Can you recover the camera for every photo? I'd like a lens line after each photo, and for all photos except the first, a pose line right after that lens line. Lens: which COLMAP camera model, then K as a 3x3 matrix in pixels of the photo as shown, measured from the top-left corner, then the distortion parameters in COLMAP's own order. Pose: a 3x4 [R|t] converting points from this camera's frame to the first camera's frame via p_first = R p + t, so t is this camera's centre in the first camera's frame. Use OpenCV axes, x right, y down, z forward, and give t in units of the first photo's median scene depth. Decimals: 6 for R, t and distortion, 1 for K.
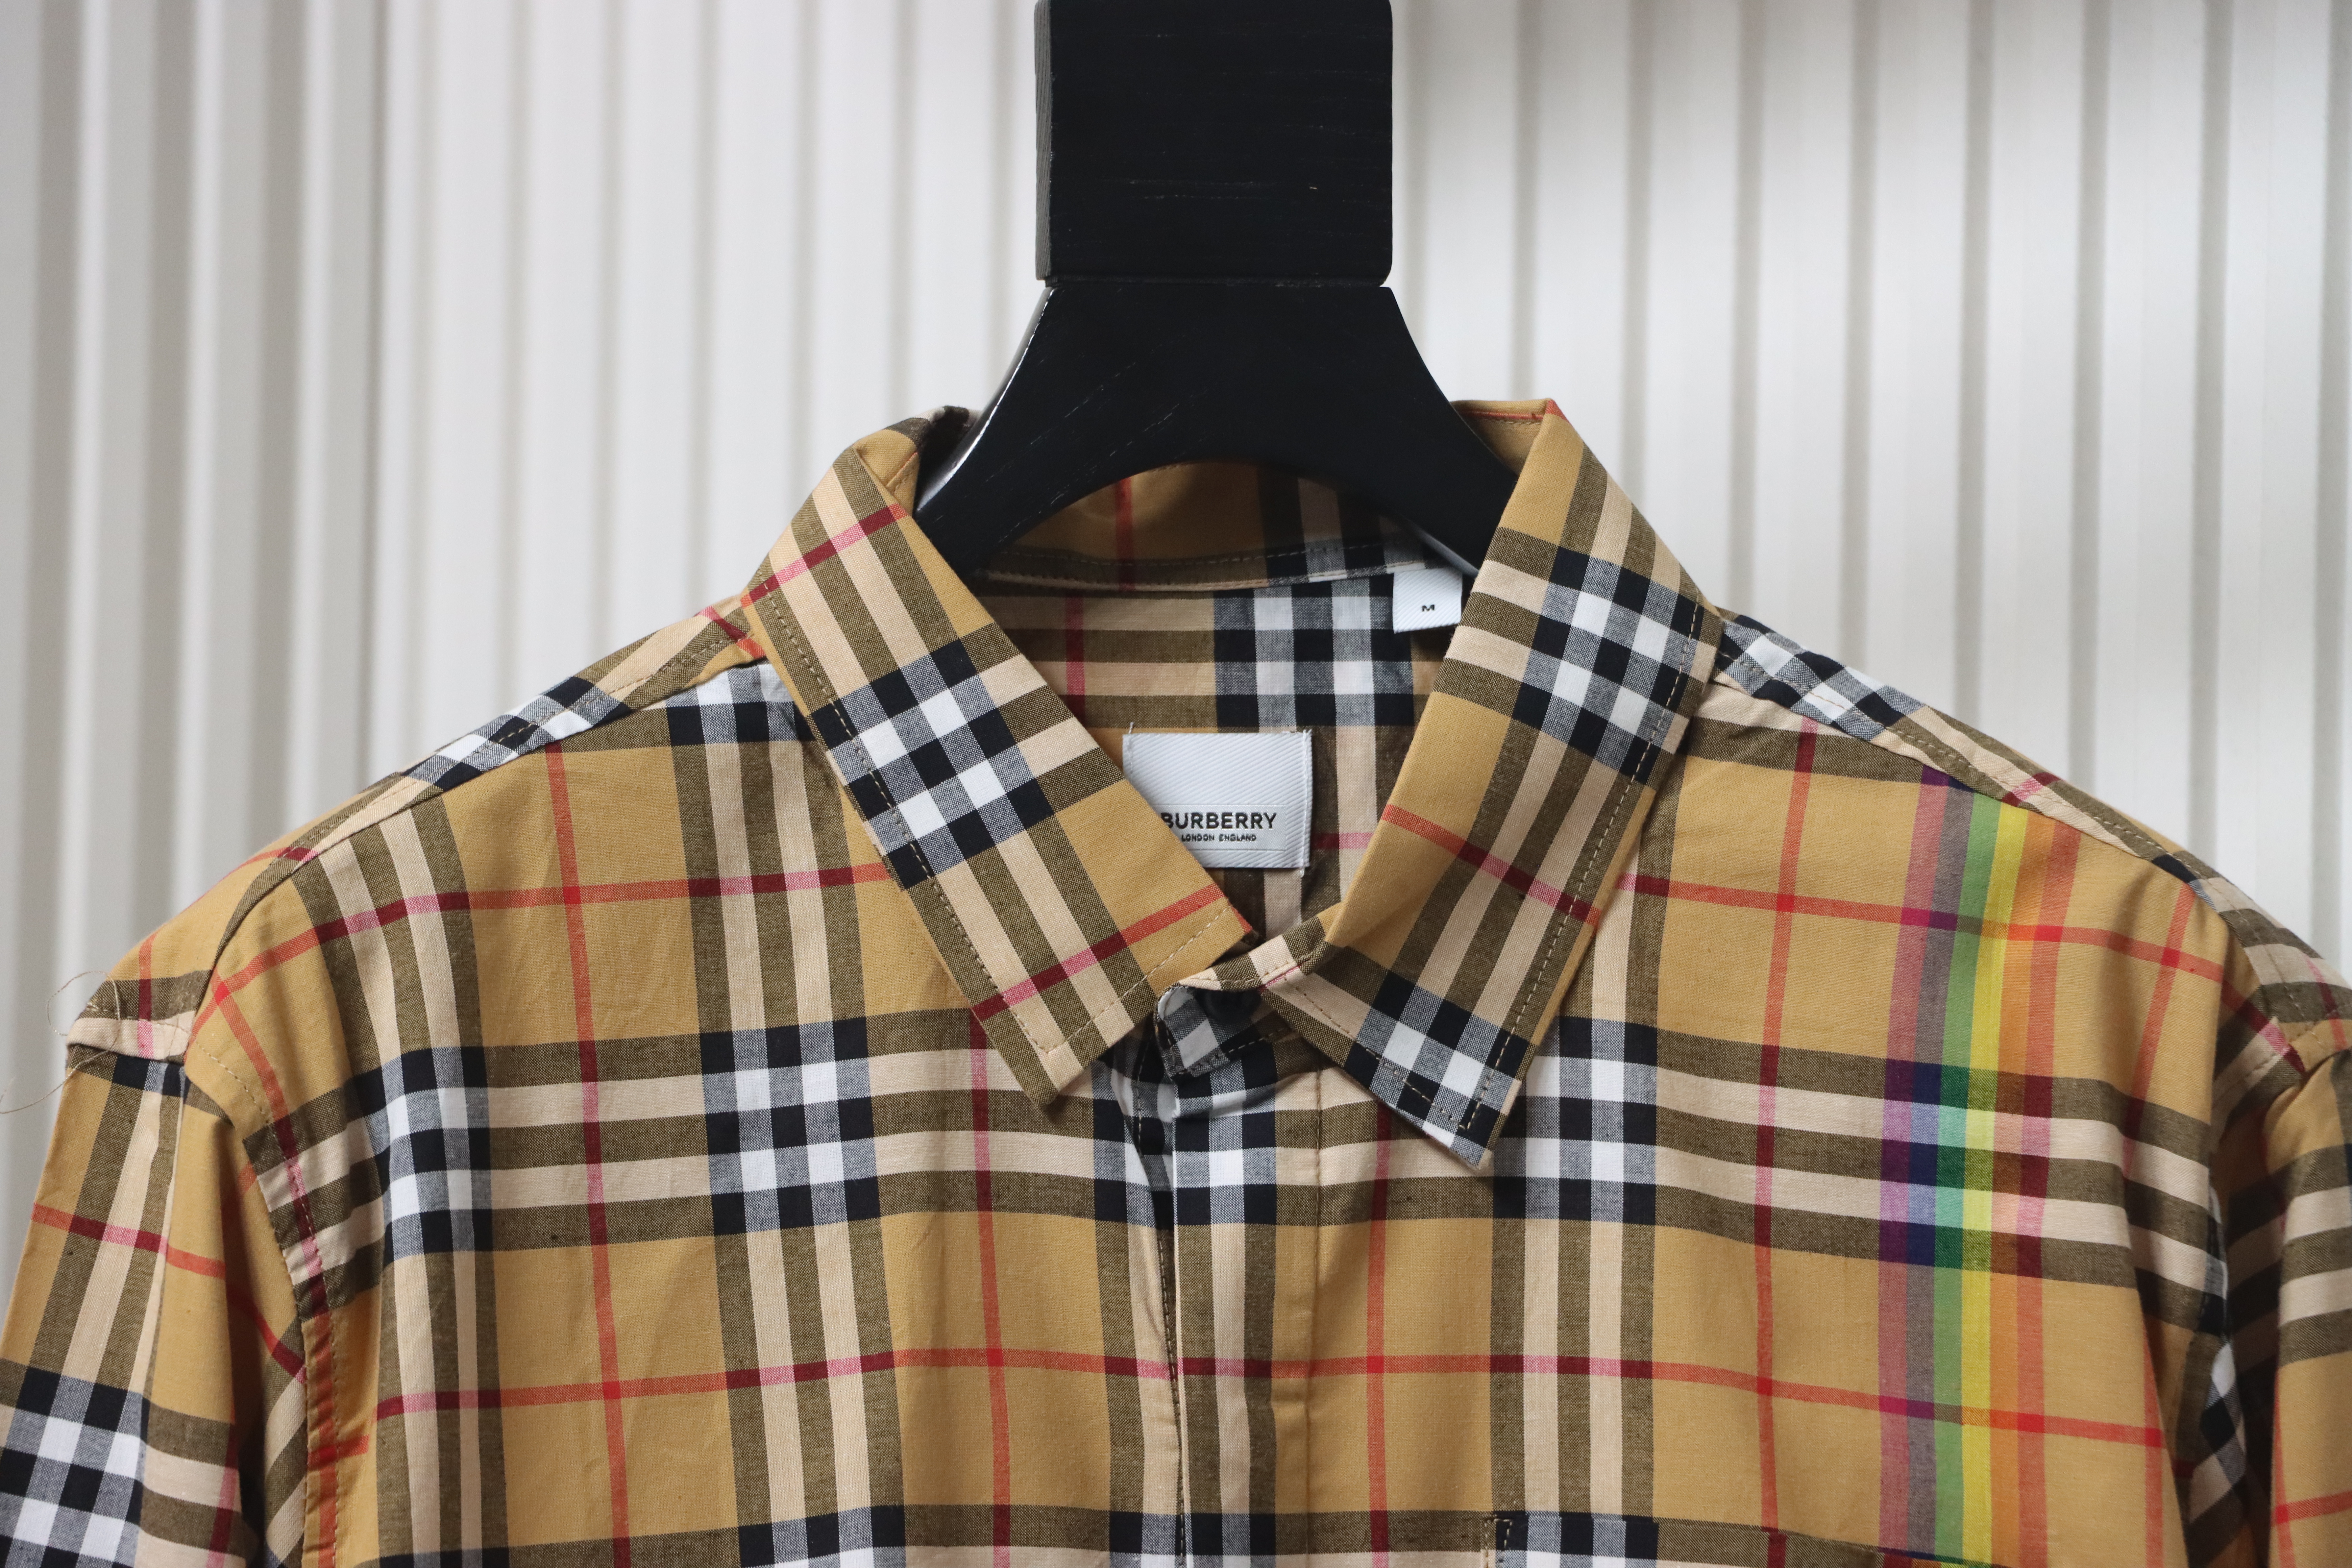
lens RADIAL K [[14629.2, 0, 1172.7], [0, 14629.2, 824.4], [0, 0, 1]] dist [2.249470, 20.868497]
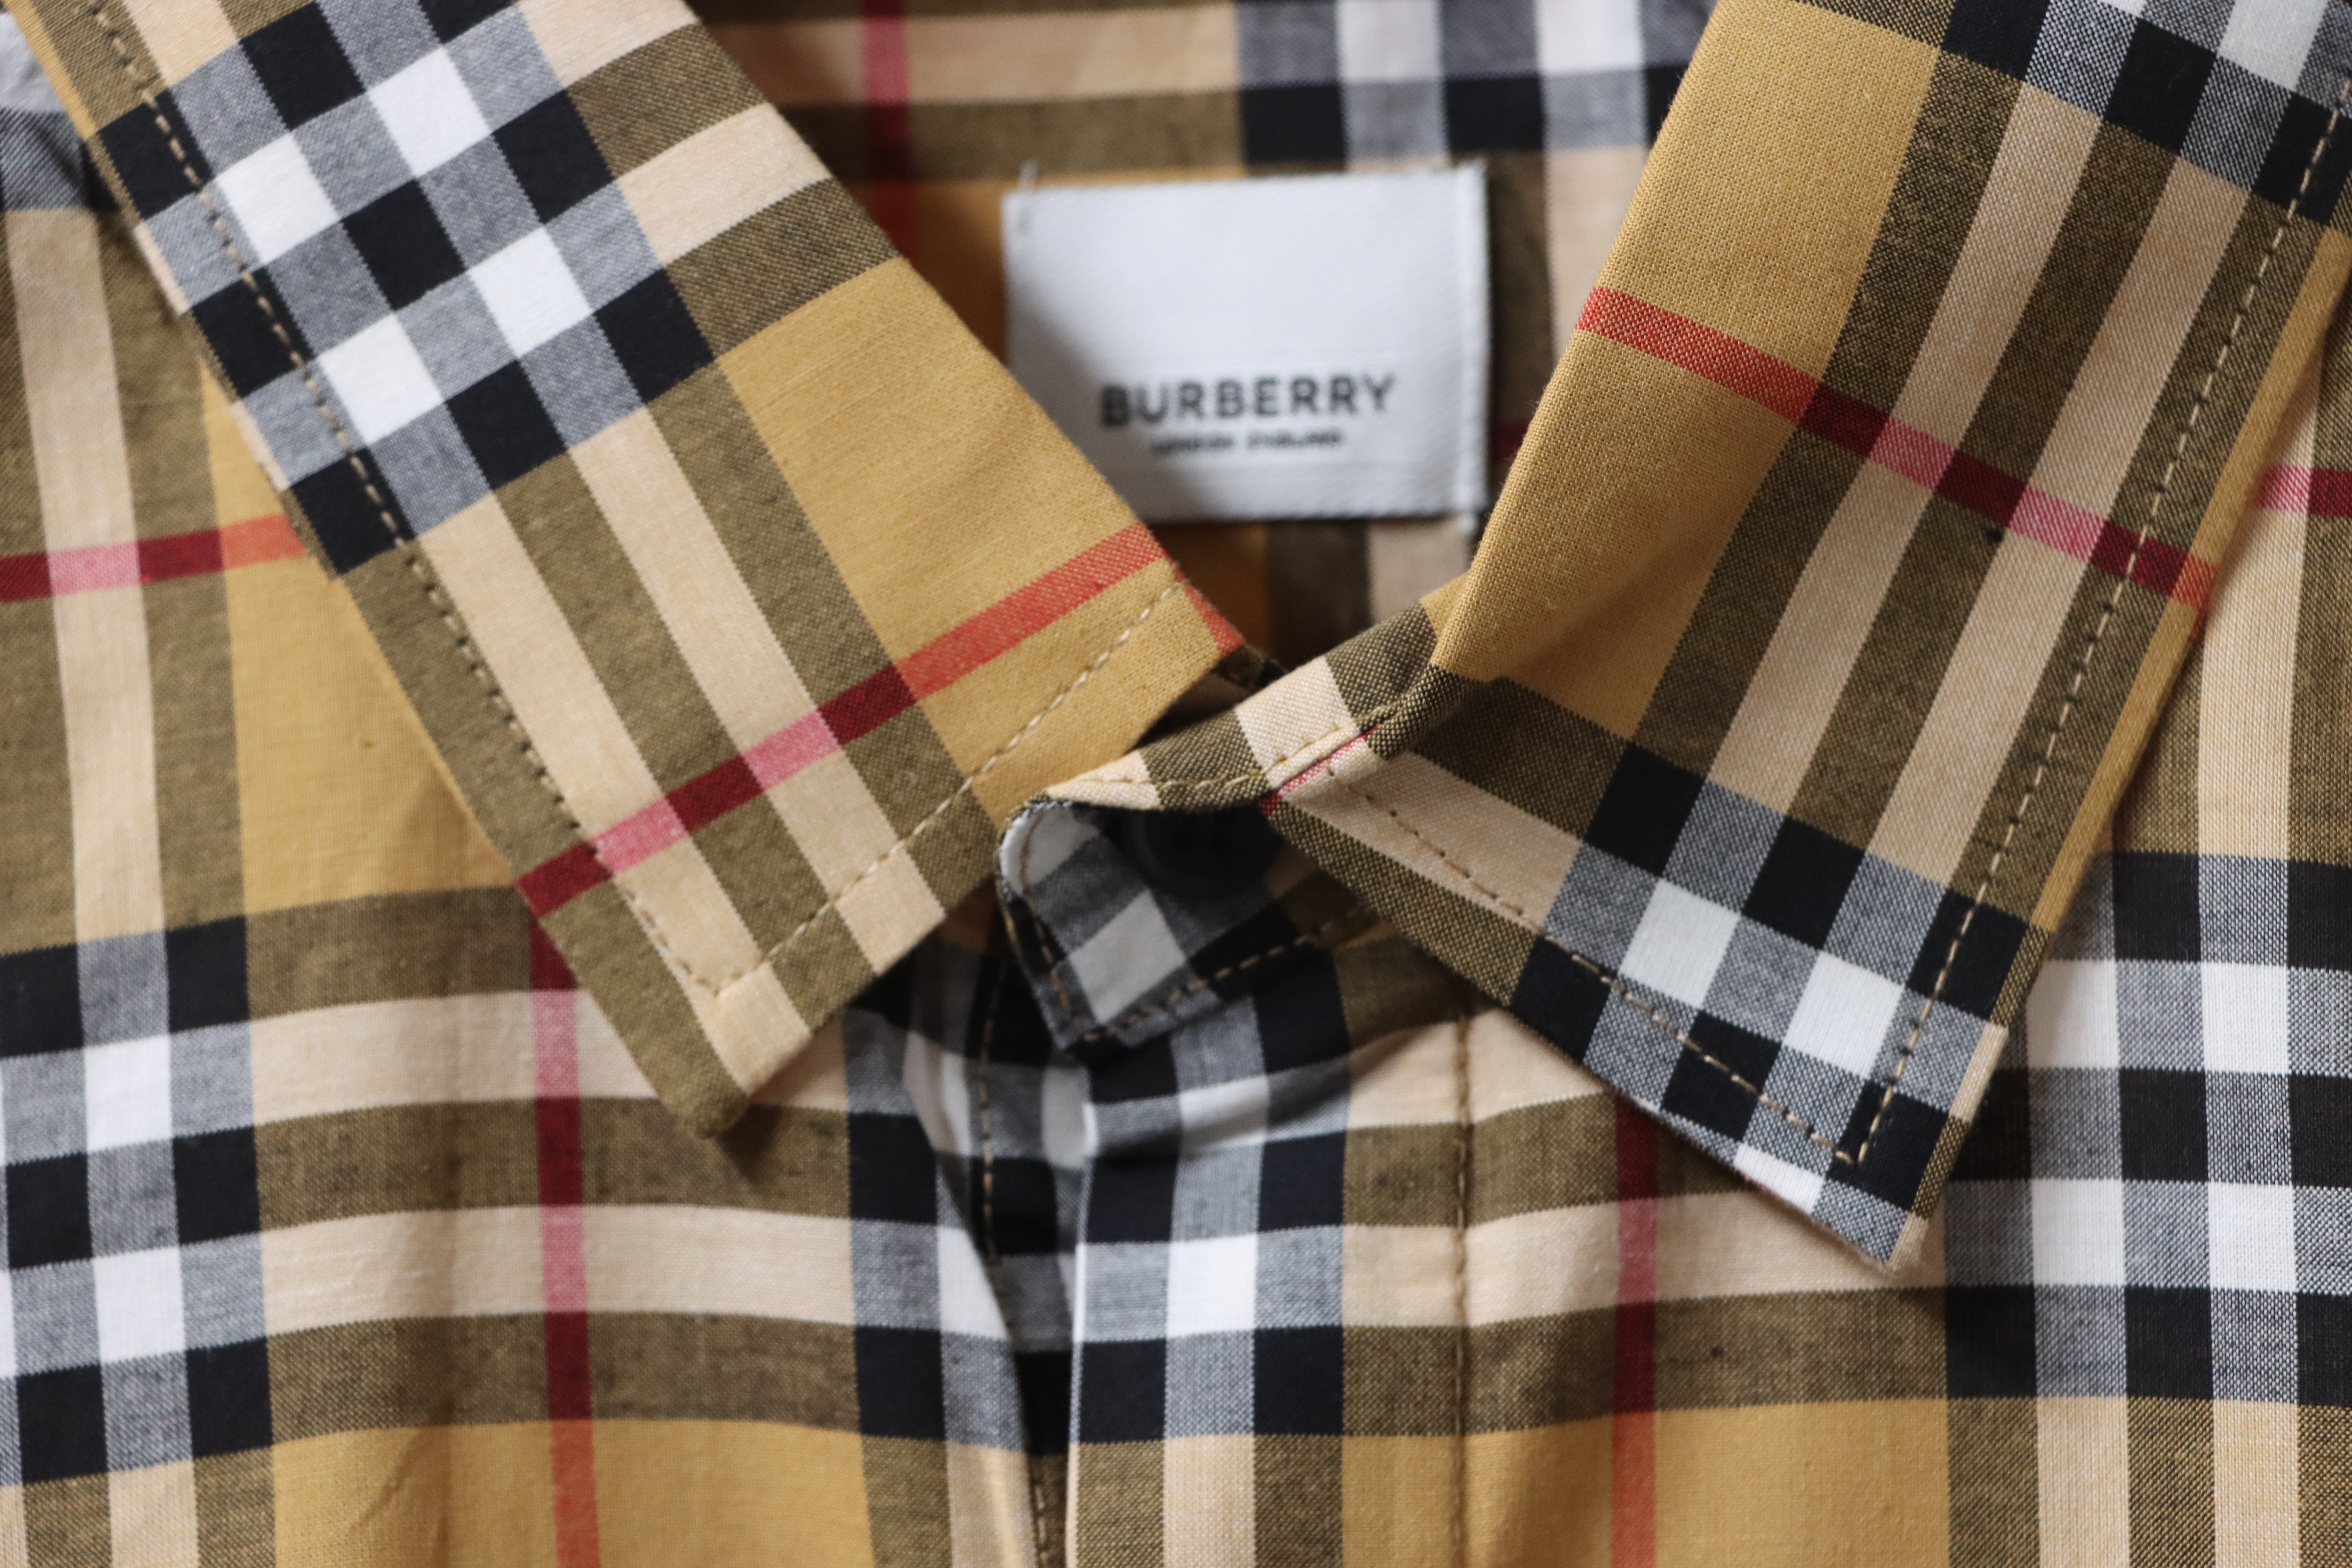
lens RADIAL K [[7135.2, 0, 1173.6], [0, 7135.2, 834.0], [0, 0, 1]] dist [0.219668, 0.506641]
pose [[0.980705, -0.038719, -0.191618, 0.038178], [0.034532, 0.999087, -0.025144, 0.016486], [0.192417, 0.018042, 0.981147, 0.820665]]
